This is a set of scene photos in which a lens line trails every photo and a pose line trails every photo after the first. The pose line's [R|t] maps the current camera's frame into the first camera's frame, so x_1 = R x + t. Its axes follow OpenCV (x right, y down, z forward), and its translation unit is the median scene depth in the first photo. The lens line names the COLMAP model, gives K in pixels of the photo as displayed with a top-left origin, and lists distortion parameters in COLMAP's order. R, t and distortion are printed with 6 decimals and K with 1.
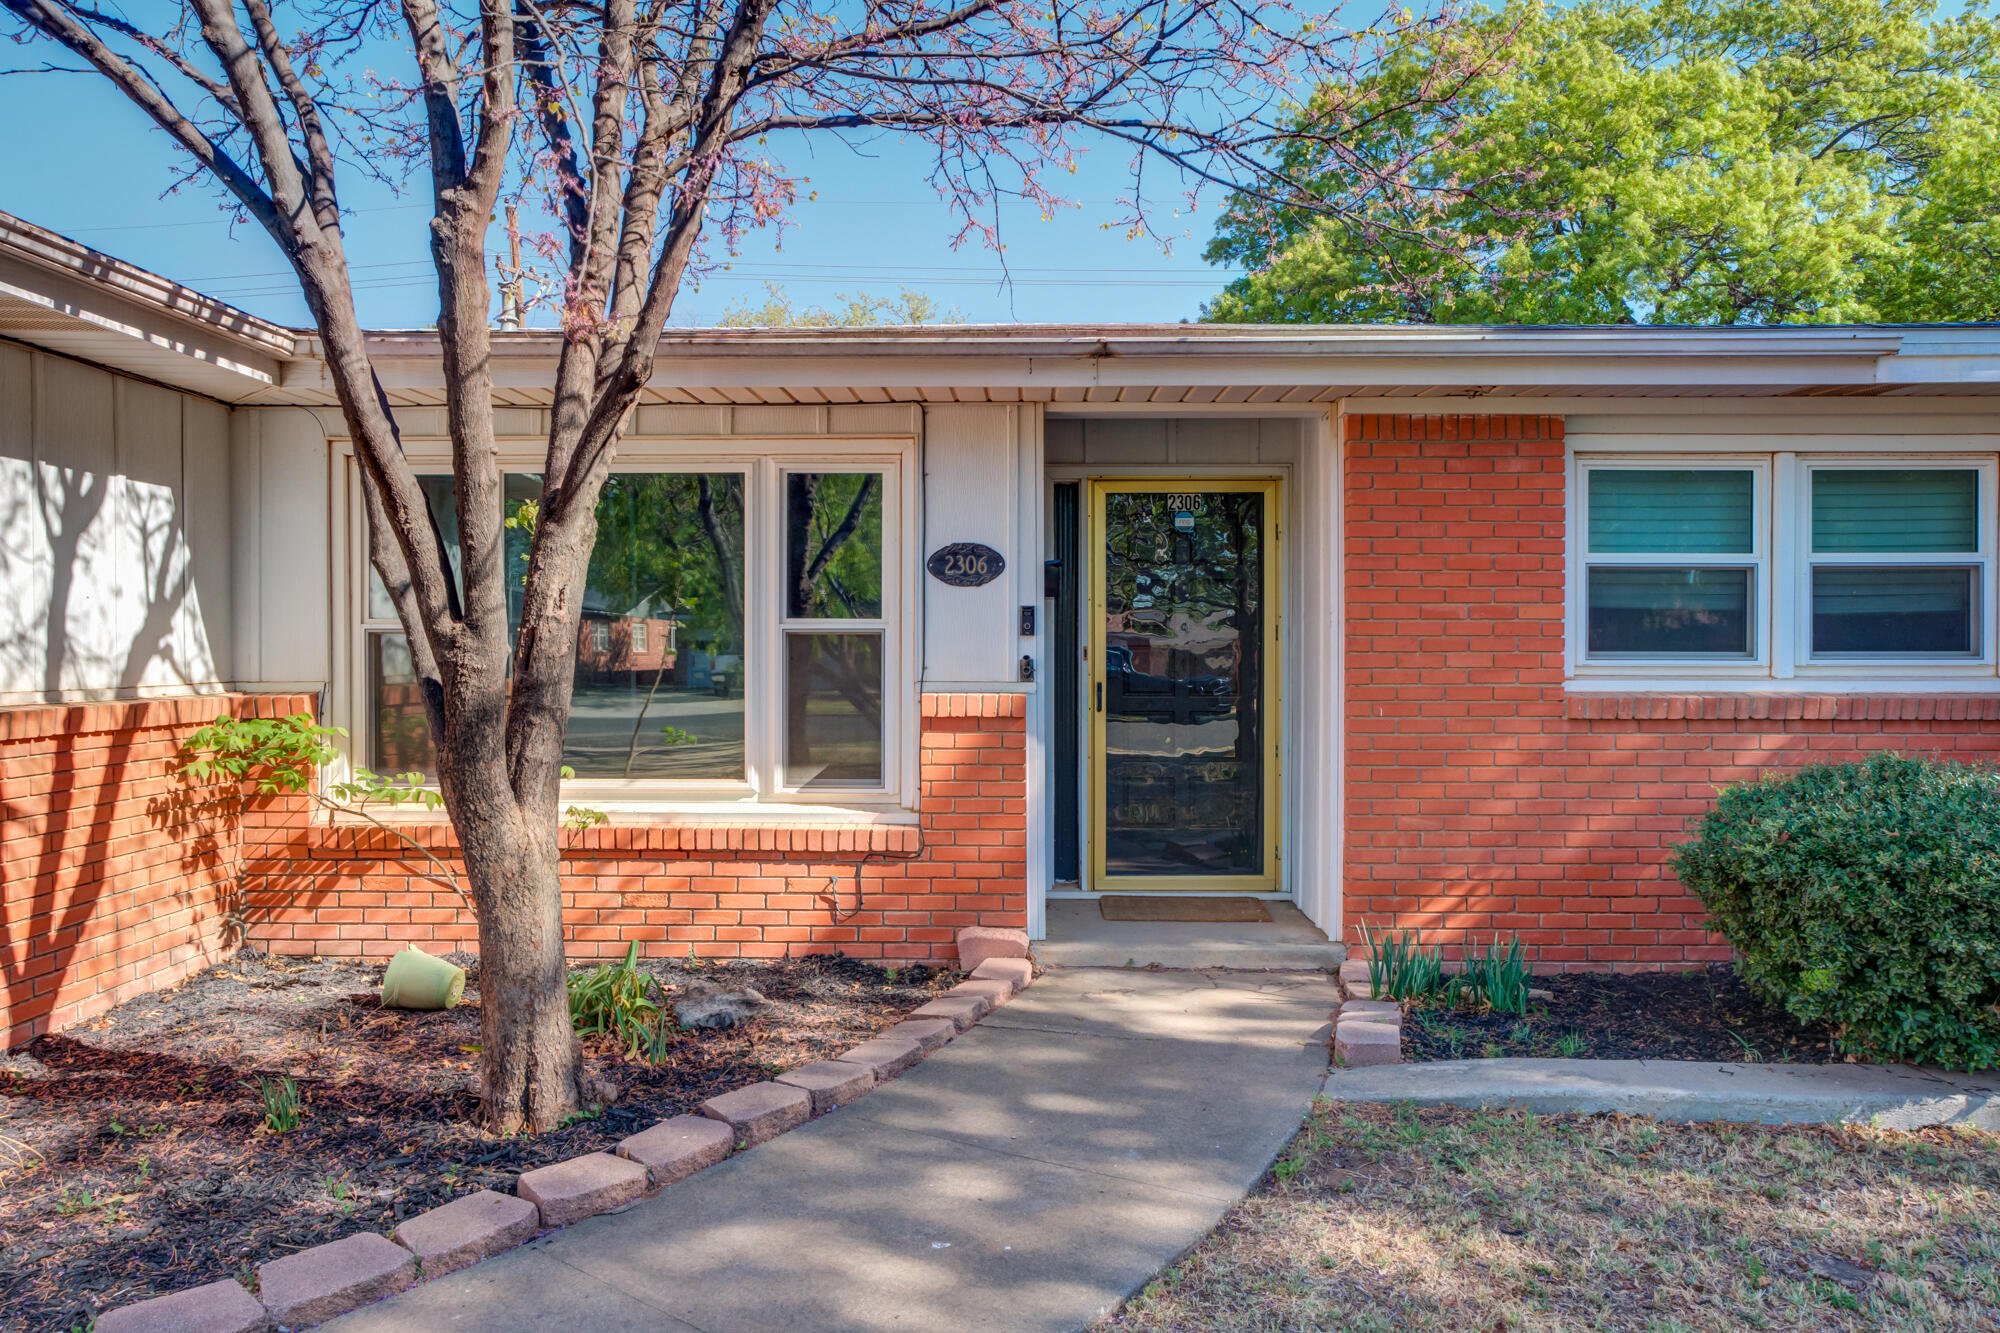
lens RADIAL K [[1271.3, 0, 1000.0], [0, 1271.3, 666.5], [0, 0, 1]] dist [-0.002002, -0.000048]
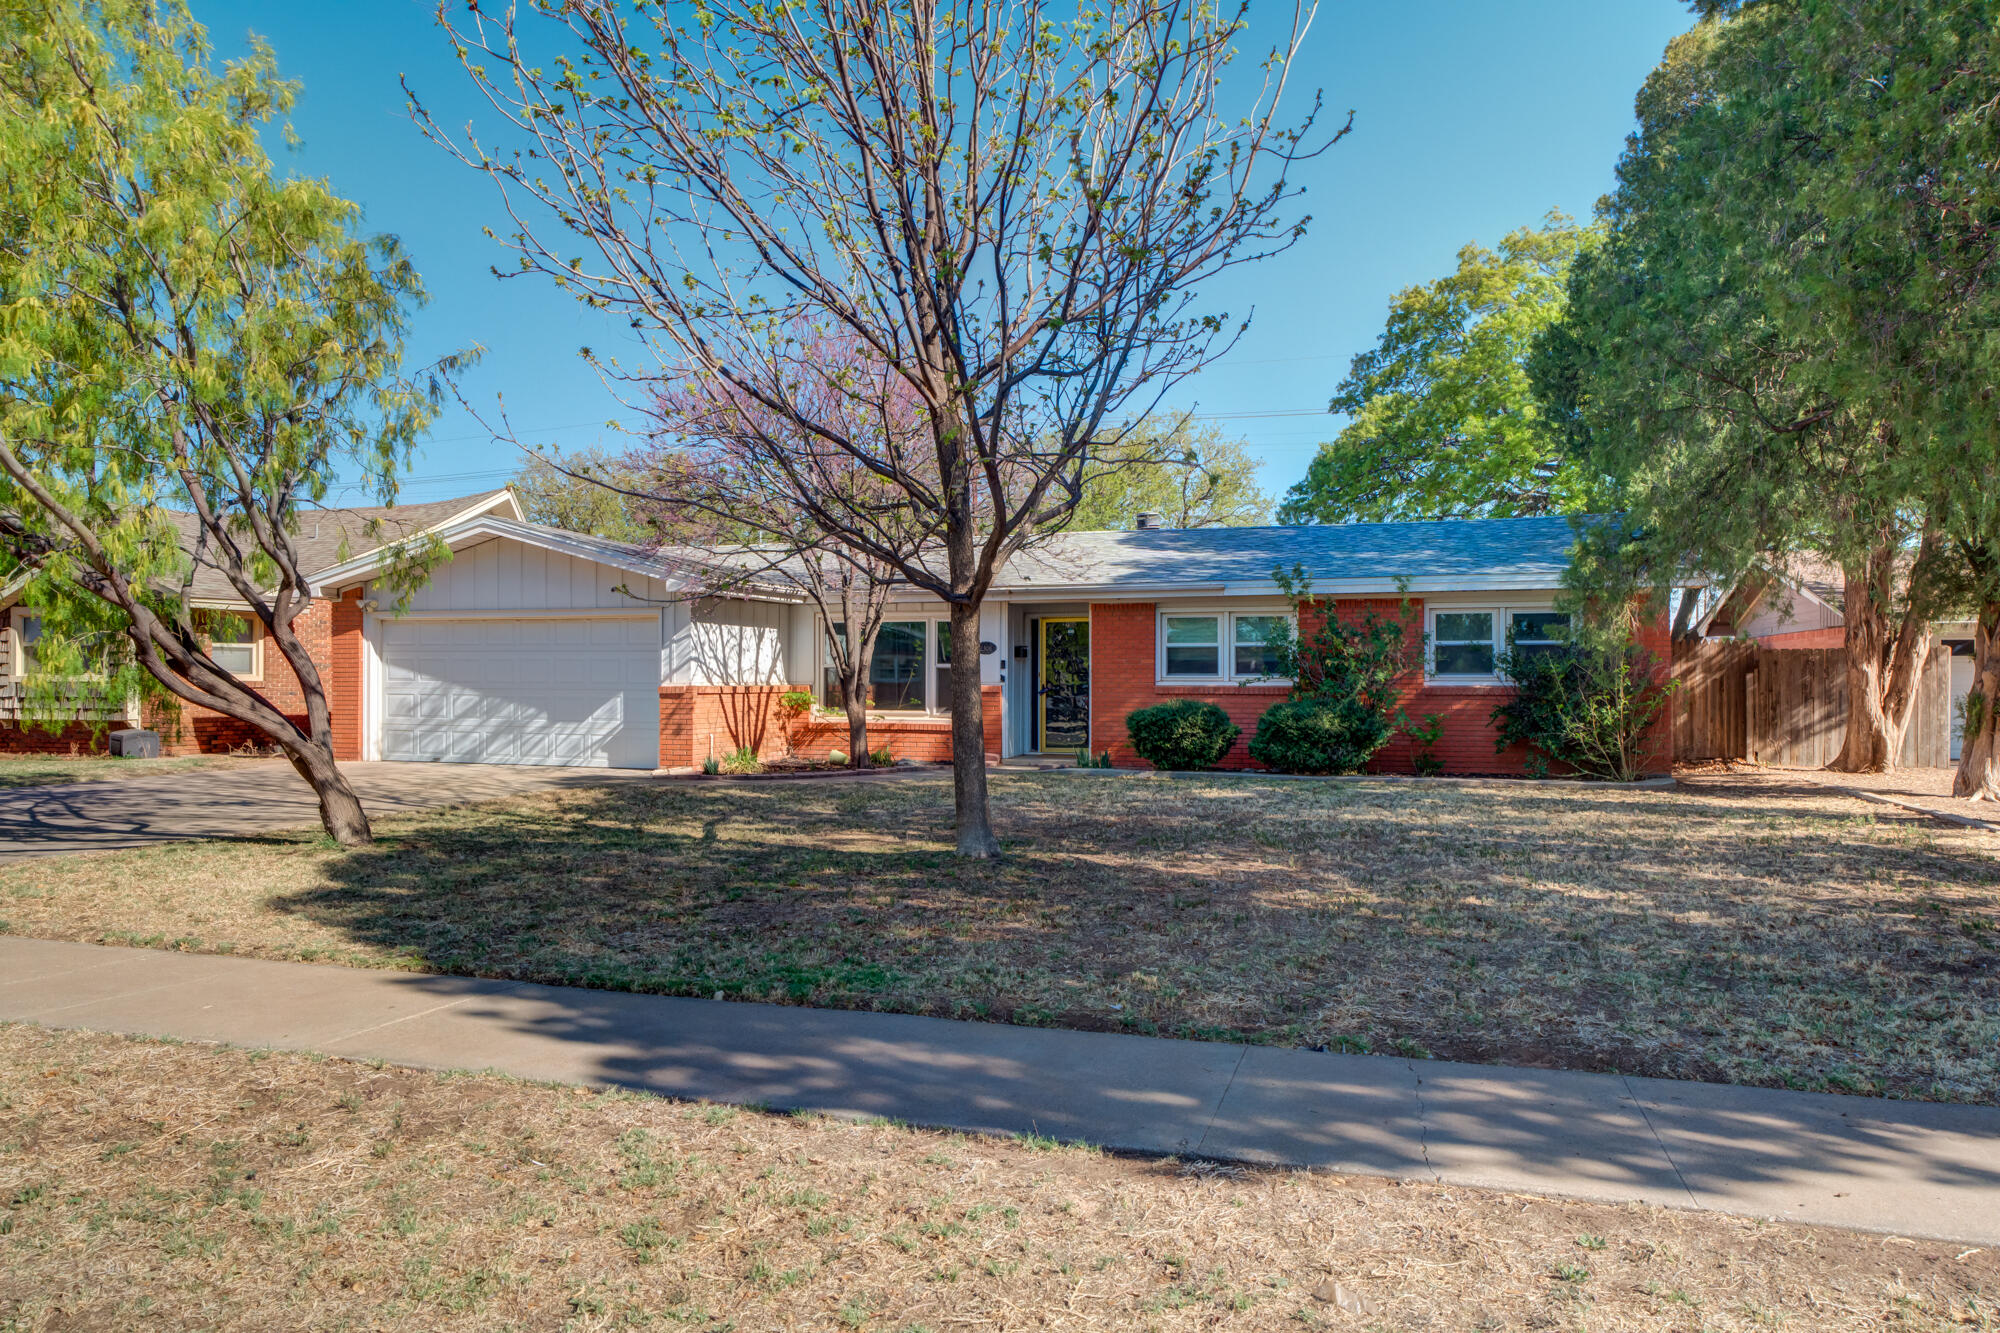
lens RADIAL K [[1271.3, 0, 1000.0], [0, 1271.3, 666.5], [0, 0, 1]] dist [-0.002002, -0.000048]
pose [[0.957698, 0.000780, -0.287773, 1.008815], [-0.008742, 0.999614, -0.026384, 0.060721], [0.287642, 0.027784, 0.957335, -2.295480]]
